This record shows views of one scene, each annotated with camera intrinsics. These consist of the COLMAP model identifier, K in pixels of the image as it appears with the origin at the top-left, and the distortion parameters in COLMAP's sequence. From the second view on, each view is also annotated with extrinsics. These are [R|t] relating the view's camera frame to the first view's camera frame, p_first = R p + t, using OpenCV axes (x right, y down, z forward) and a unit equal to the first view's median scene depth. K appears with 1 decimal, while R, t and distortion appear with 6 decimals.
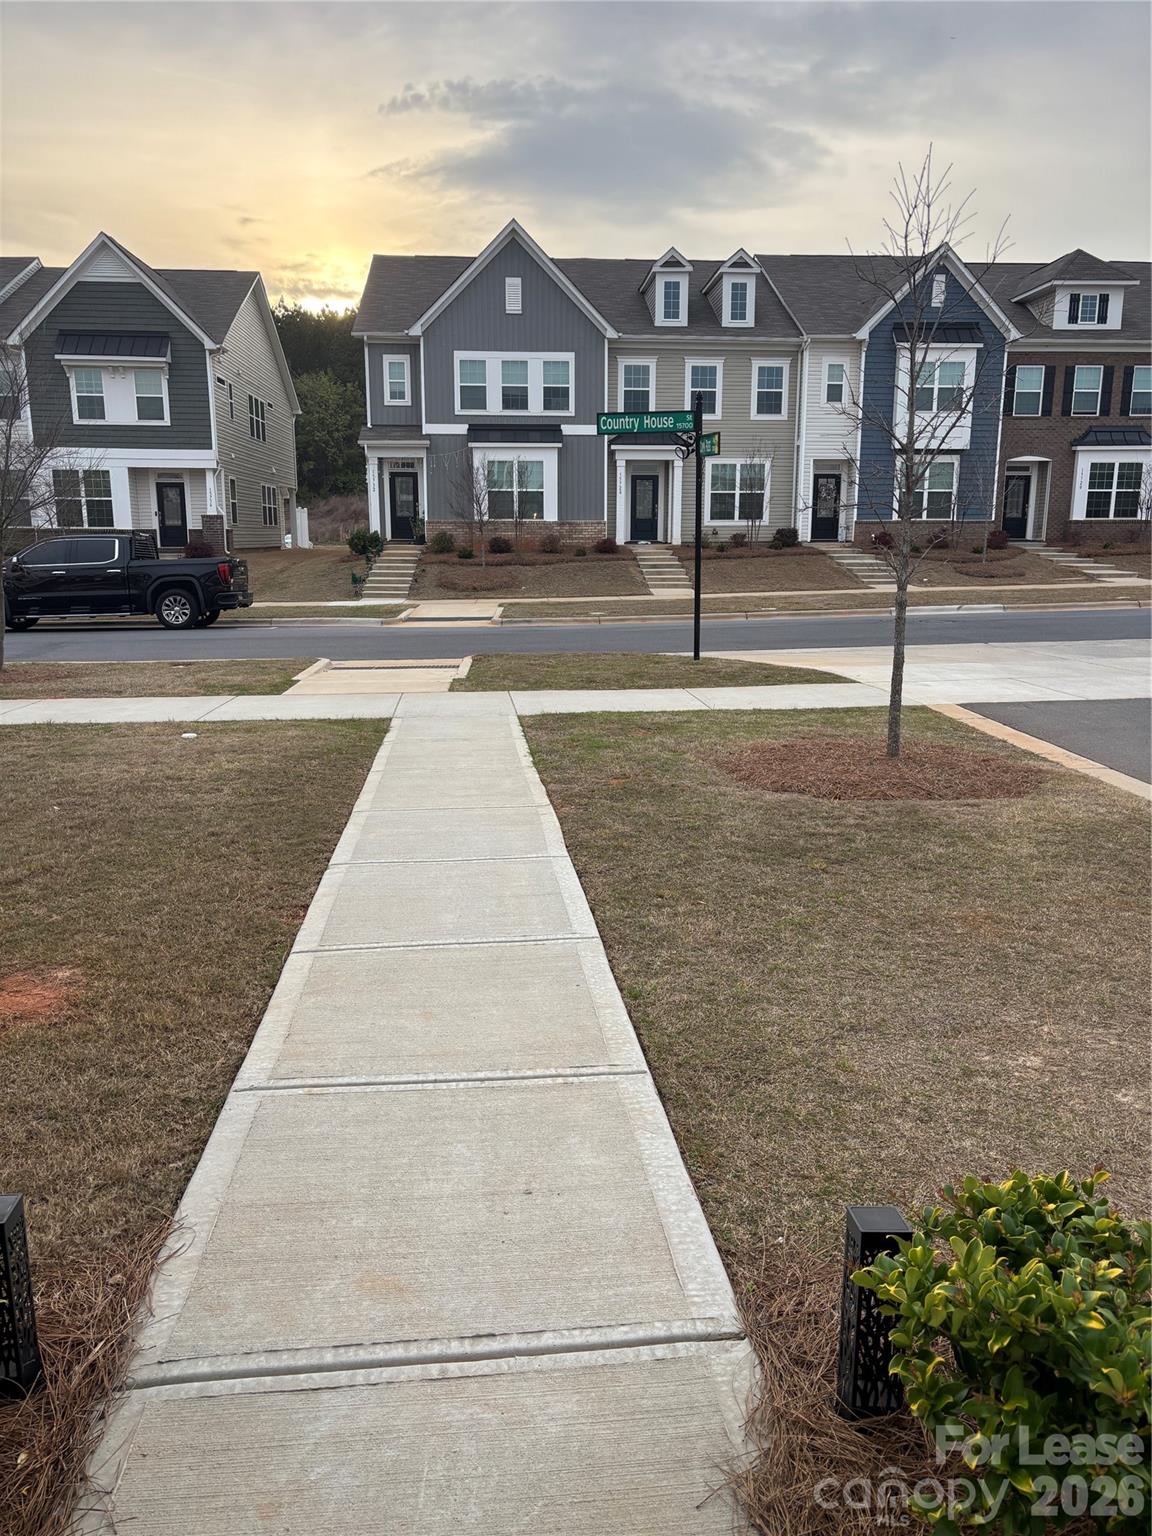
lens RADIAL K [[1159.1, 0, 568.5], [0, 1159.1, 776.3], [0, 0, 1]] dist [0.018631, -0.016312]
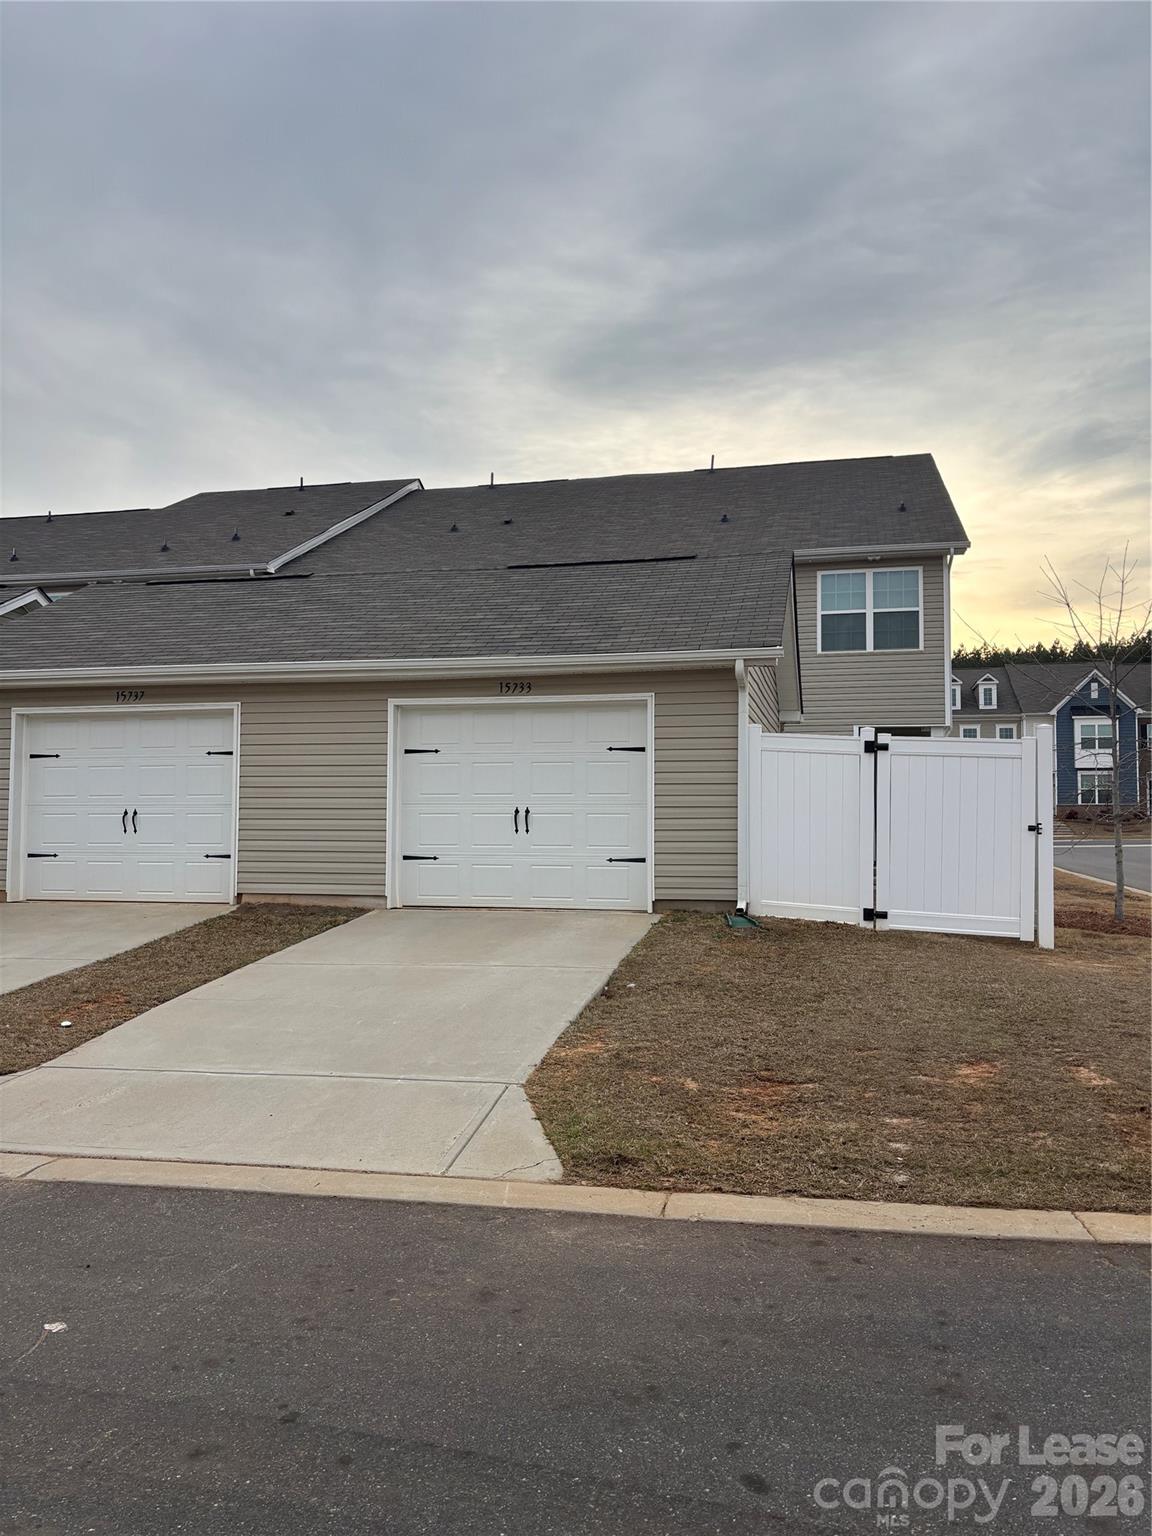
lens RADIAL K [[1159.1, 0, 569.0], [0, 1159.1, 798.0], [0, 0, 1]] dist [0.018631, -0.016312]
pose [[0.956643, -0.002784, -0.291248, 0.039149], [-0.061240, 0.975678, -0.210480, 0.225755], [0.284751, 0.219190, 0.933206, -1.035411]]
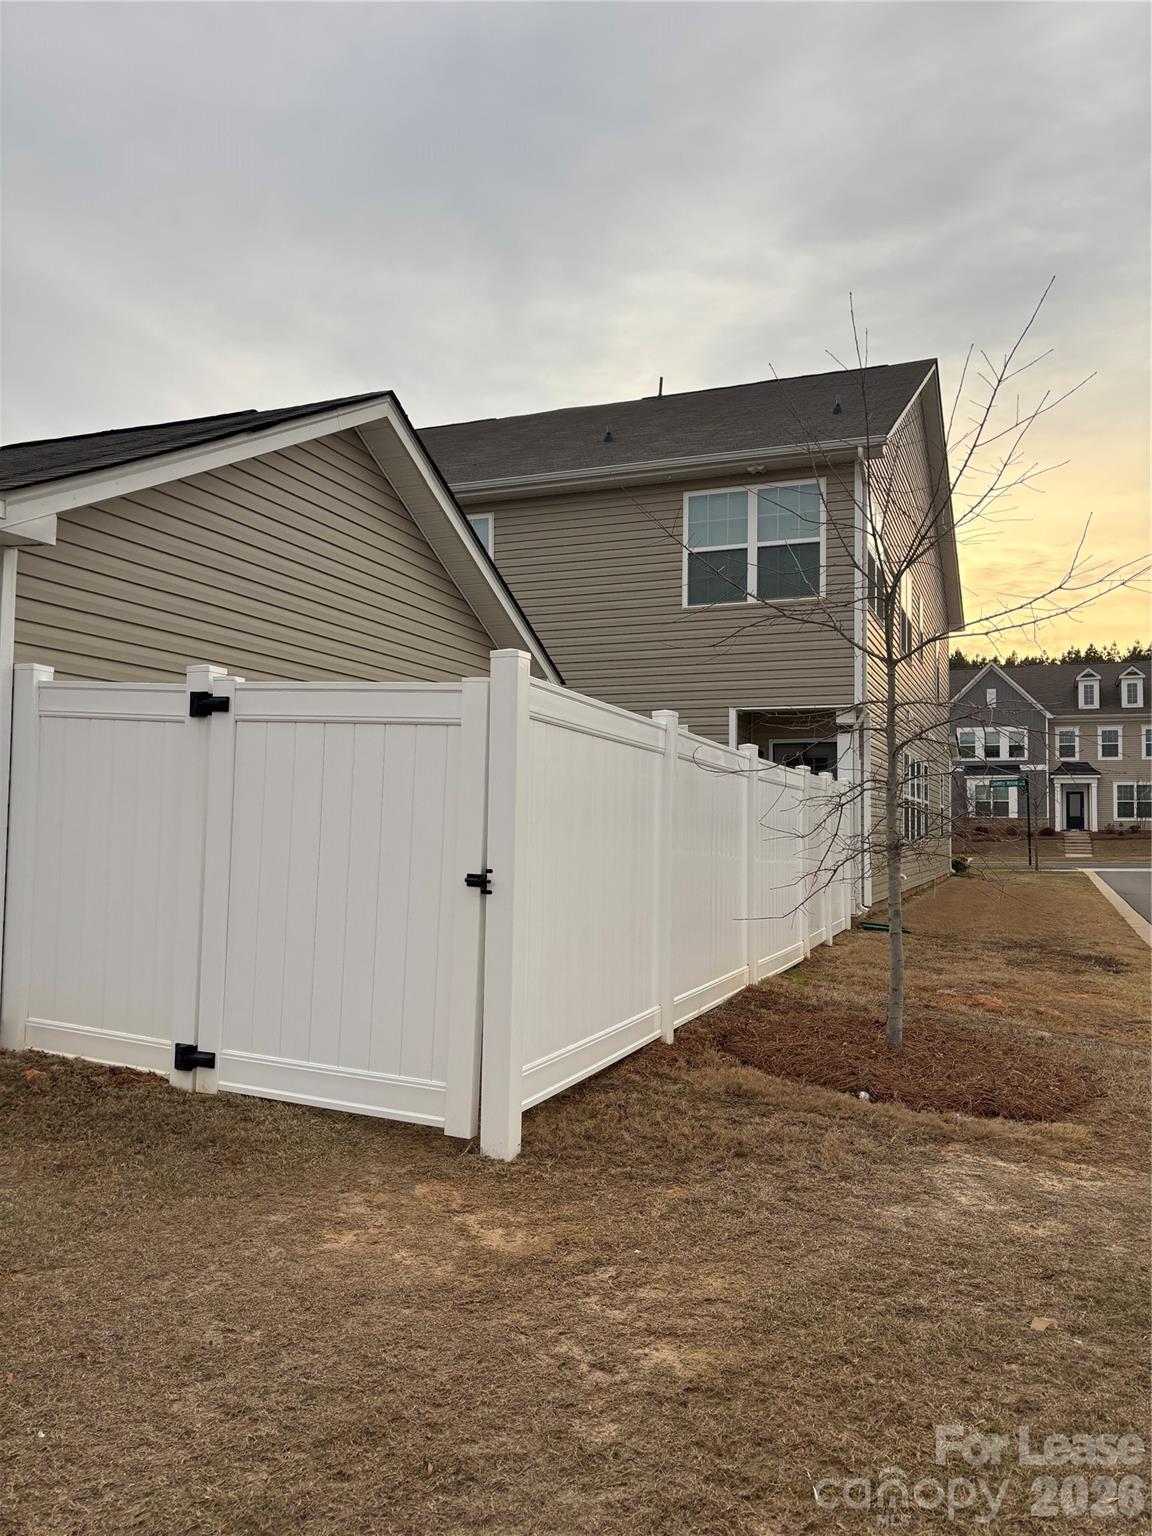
lens RADIAL K [[1159.1, 0, 566.0], [0, 1159.1, 766.9], [0, 0, 1]] dist [0.018631, -0.016312]
pose [[0.902713, -0.015265, -0.429972, 0.130134], [-0.094932, 0.967673, -0.233661, 0.181087], [0.419639, 0.251747, 0.872082, -0.836898]]
